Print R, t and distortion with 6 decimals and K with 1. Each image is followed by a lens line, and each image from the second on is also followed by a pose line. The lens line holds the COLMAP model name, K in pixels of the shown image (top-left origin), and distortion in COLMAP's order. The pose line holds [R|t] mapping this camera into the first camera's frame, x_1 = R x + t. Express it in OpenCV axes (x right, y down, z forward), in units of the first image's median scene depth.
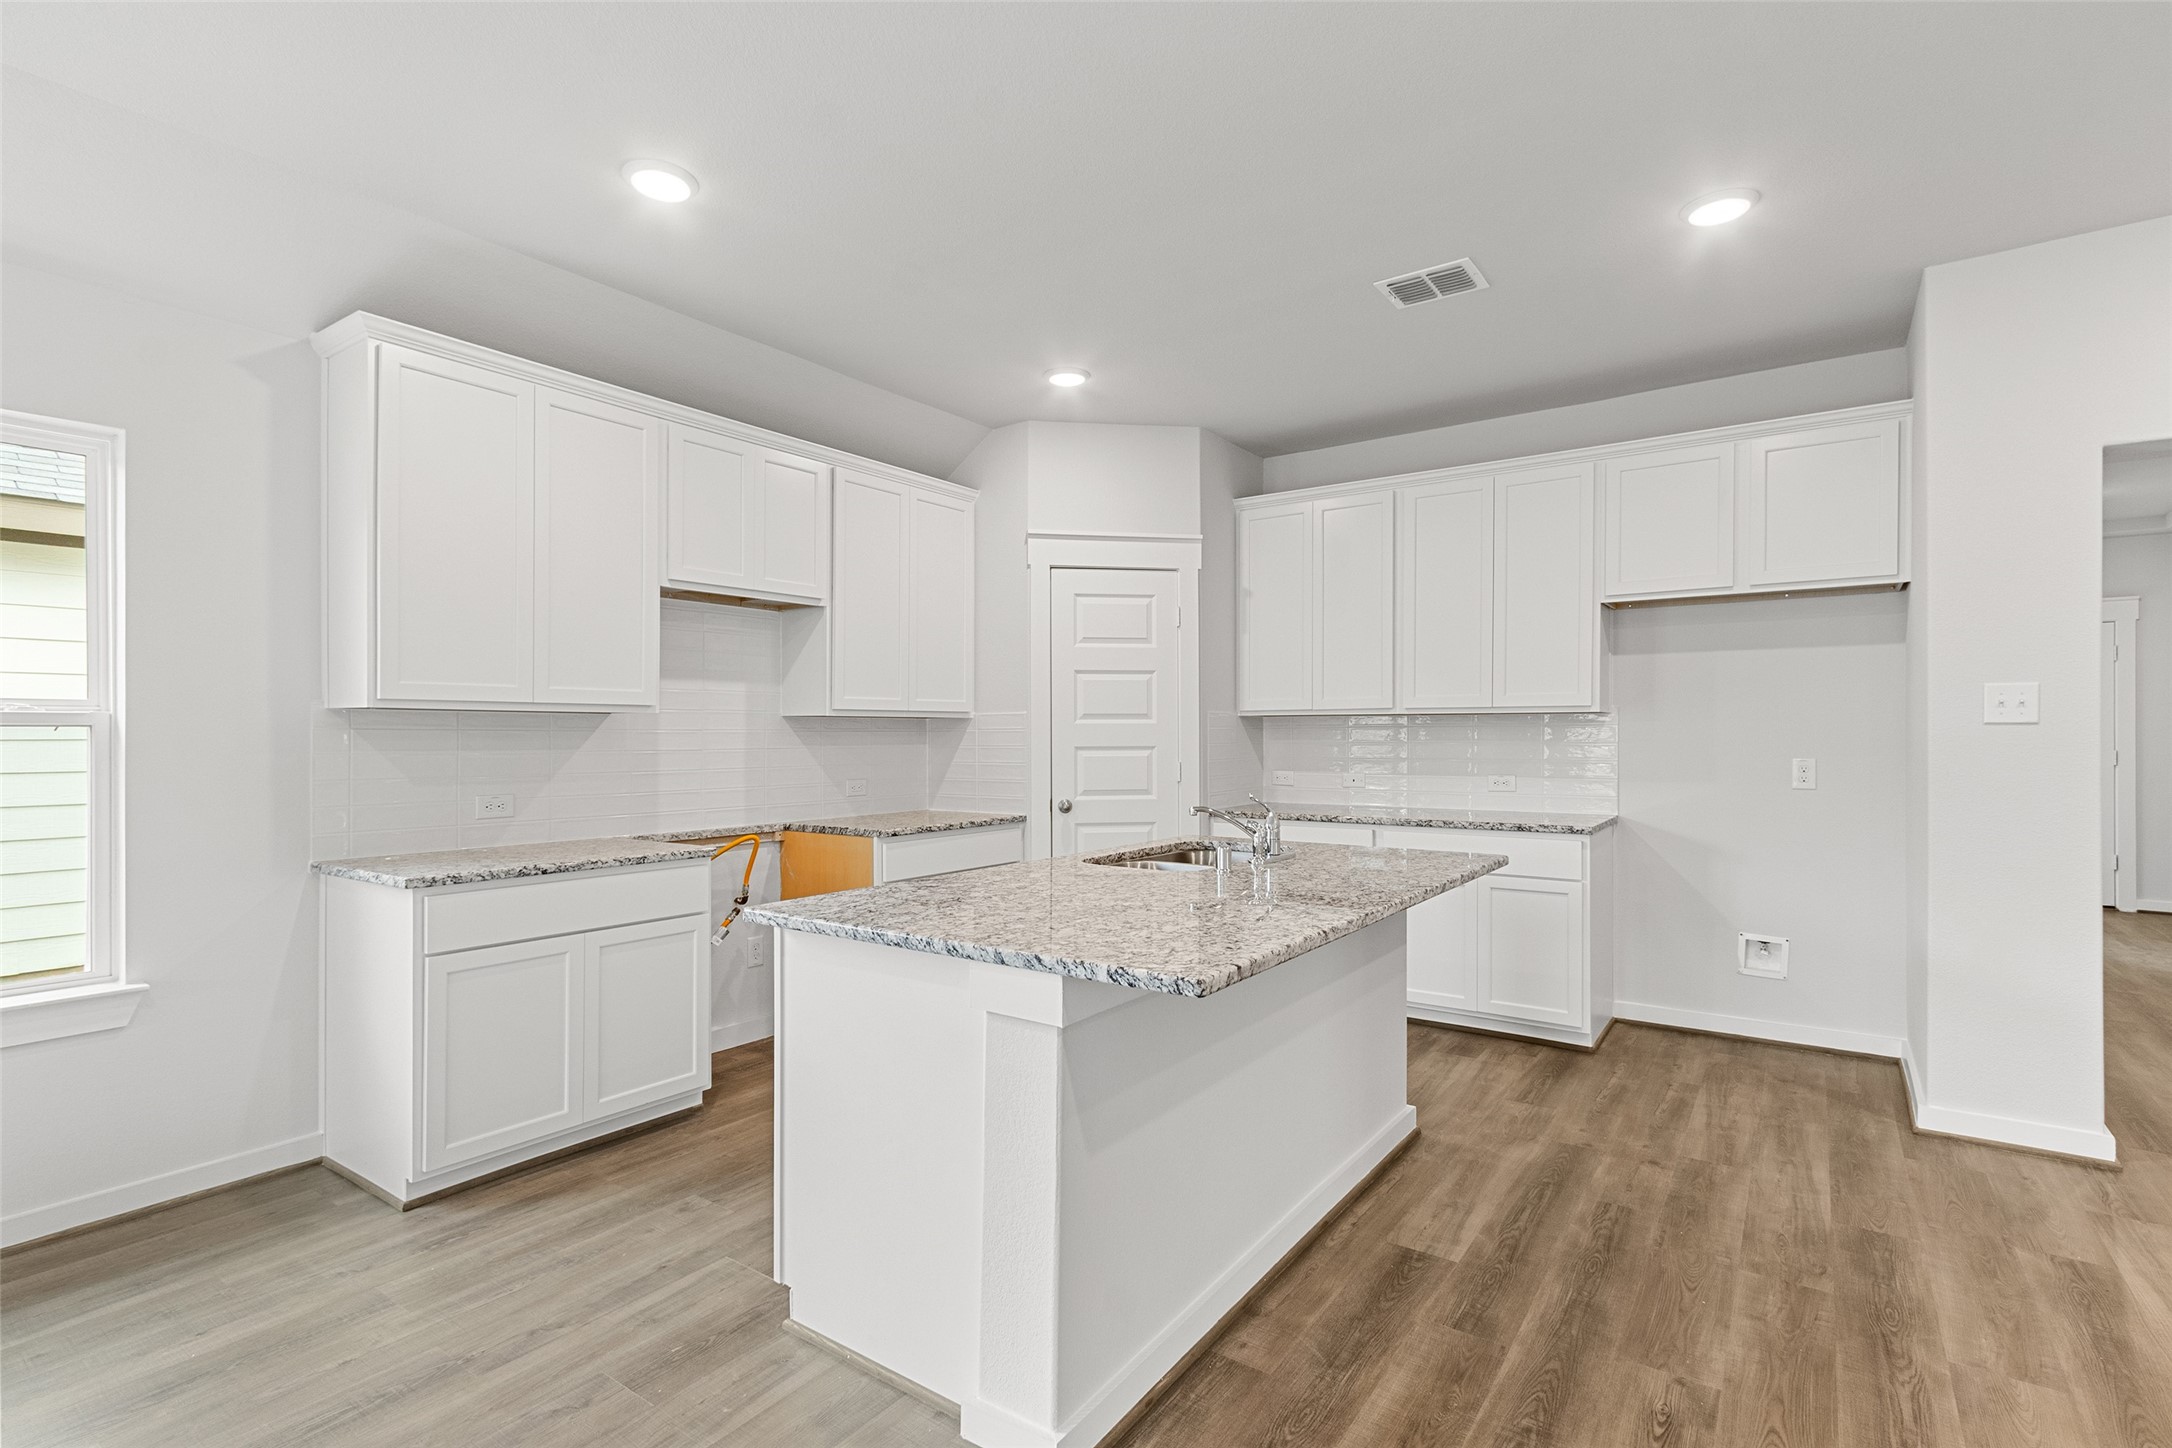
lens RADIAL K [[1017.5, 0, 1080.8], [0, 1017.5, 735.1], [0, 0, 1]] dist [0.005114, -0.000735]
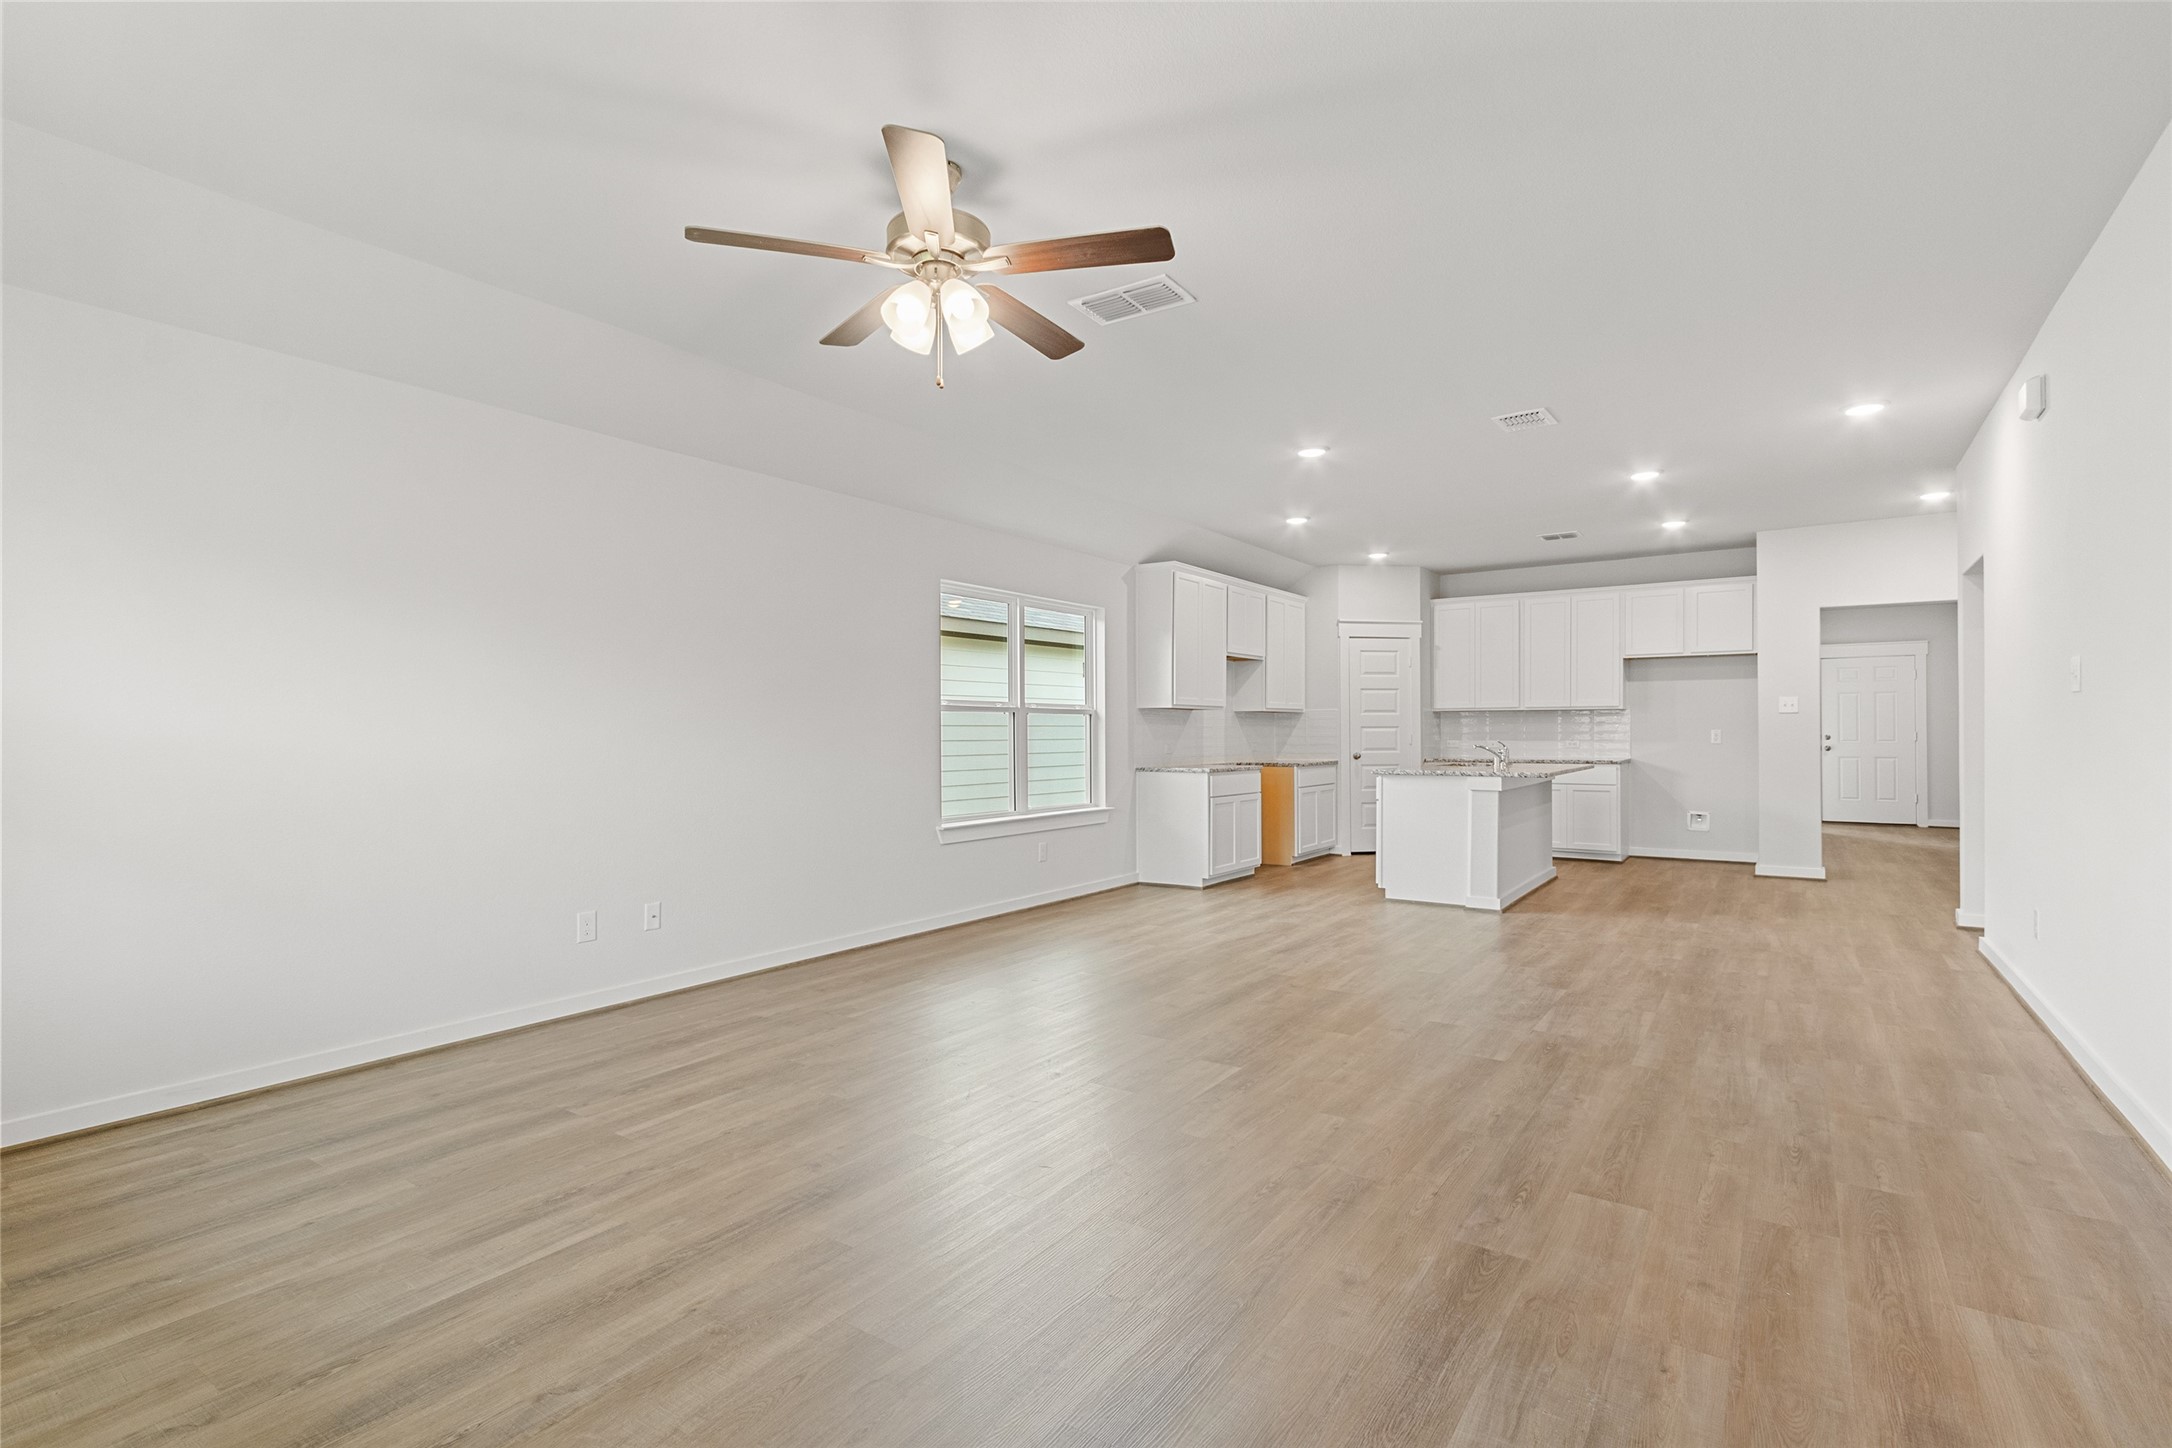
lens RADIAL K [[1017.5, 0, 1074.8], [0, 1017.5, 727.7], [0, 0, 1]] dist [0.005114, -0.000735]
pose [[0.999902, -0.001654, 0.013903, -0.690637], [0.001754, 0.999973, -0.007185, 0.031292], [-0.013890, 0.007209, 0.999878, -1.156240]]
